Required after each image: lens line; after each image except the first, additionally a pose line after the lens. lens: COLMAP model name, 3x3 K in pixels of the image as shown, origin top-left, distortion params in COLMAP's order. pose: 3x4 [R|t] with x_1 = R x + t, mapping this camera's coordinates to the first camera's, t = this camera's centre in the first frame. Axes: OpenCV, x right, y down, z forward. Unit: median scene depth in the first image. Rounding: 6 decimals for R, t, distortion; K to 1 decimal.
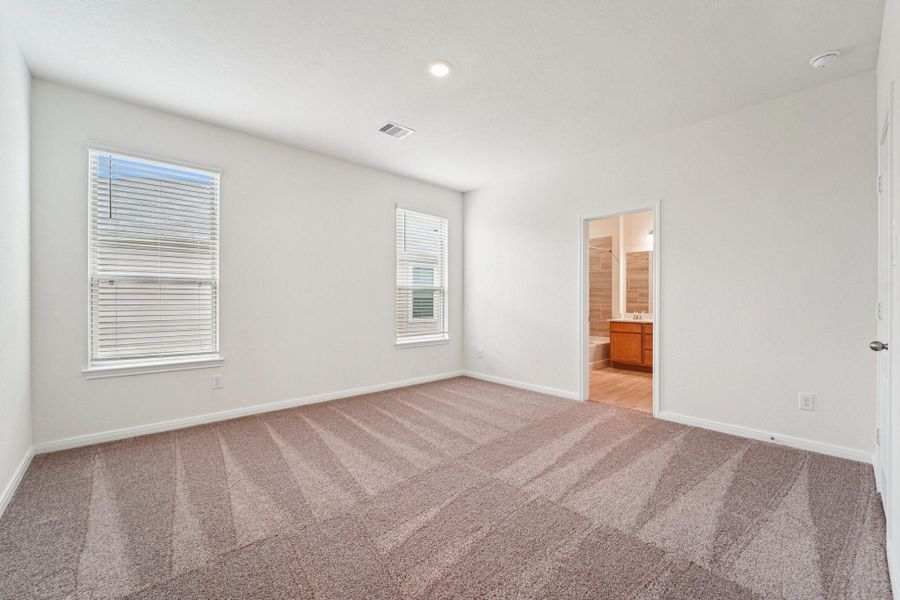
lens RADIAL K [[369.4, 0, 449.8], [0, 369.4, 301.9], [0, 0, 1]] dist [-0.021012, 0.000015]
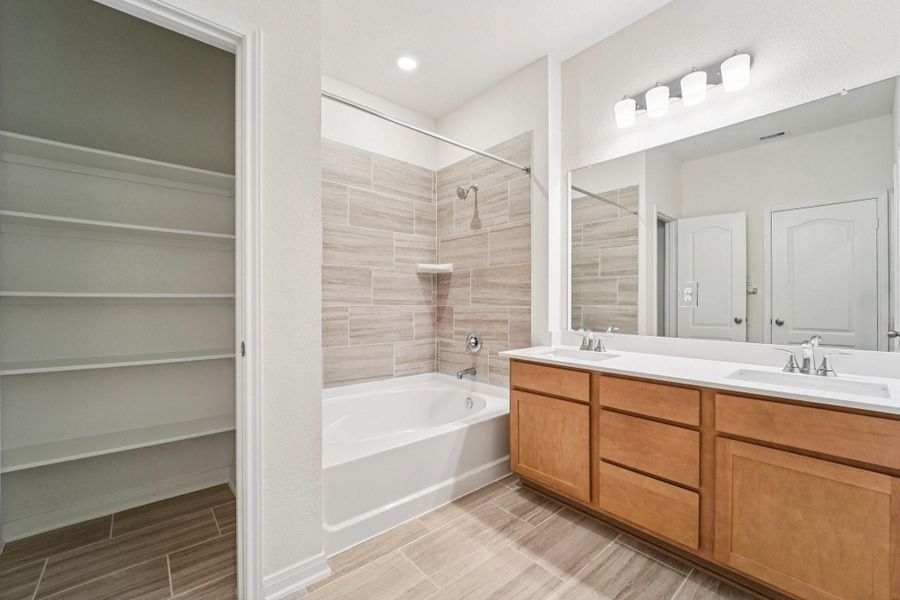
lens RADIAL K [[369.4, 0, 449.8], [0, 369.4, 301.9], [0, 0, 1]] dist [-0.021012, 0.000015]
pose [[0.999749, 0.002113, -0.022299, 0.364829], [-0.002179, 0.999993, -0.002926, 0.002299], [0.022293, 0.002974, 0.999747, 0.612878]]
